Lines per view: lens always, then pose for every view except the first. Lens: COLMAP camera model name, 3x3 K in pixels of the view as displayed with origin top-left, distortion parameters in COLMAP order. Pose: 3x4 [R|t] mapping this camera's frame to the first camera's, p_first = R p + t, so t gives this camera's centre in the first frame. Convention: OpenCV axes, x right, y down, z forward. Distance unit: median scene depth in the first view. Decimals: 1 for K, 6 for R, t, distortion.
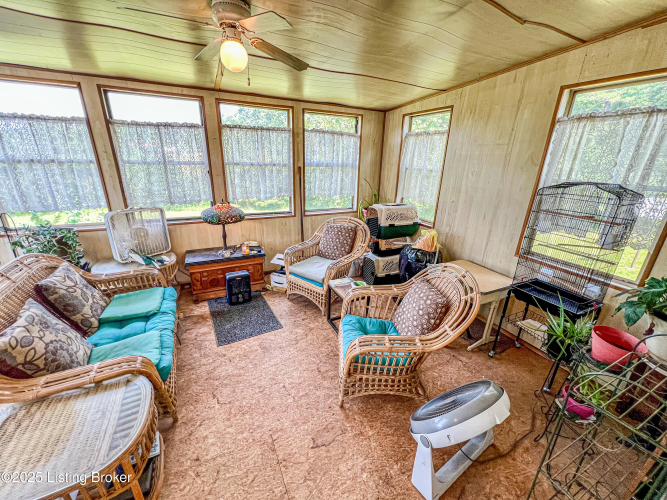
lens RADIAL K [[267.1, 0, 333.0], [0, 267.1, 249.3], [0, 0, 1]] dist [-0.000019, 0.000435]
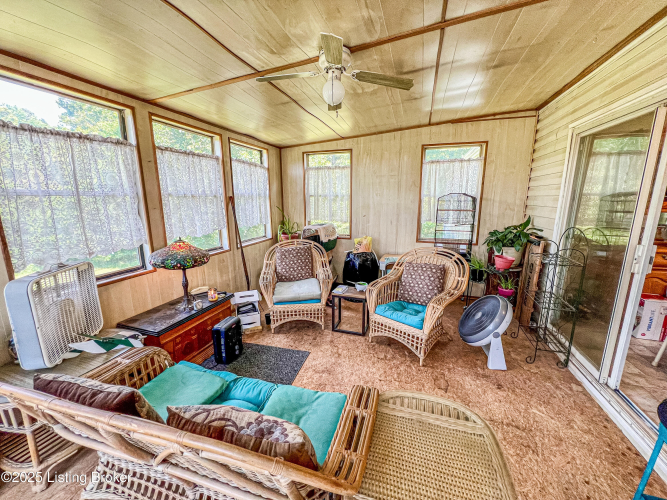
lens RADIAL K [[267.1, 0, 334.1], [0, 267.1, 248.6], [0, 0, 1]] dist [-0.000019, 0.000435]
pose [[0.702331, -0.165754, 0.692283, -0.771822], [0.257363, 0.965854, -0.029844, -0.018625], [-0.663698, 0.199128, 0.721008, 0.179606]]
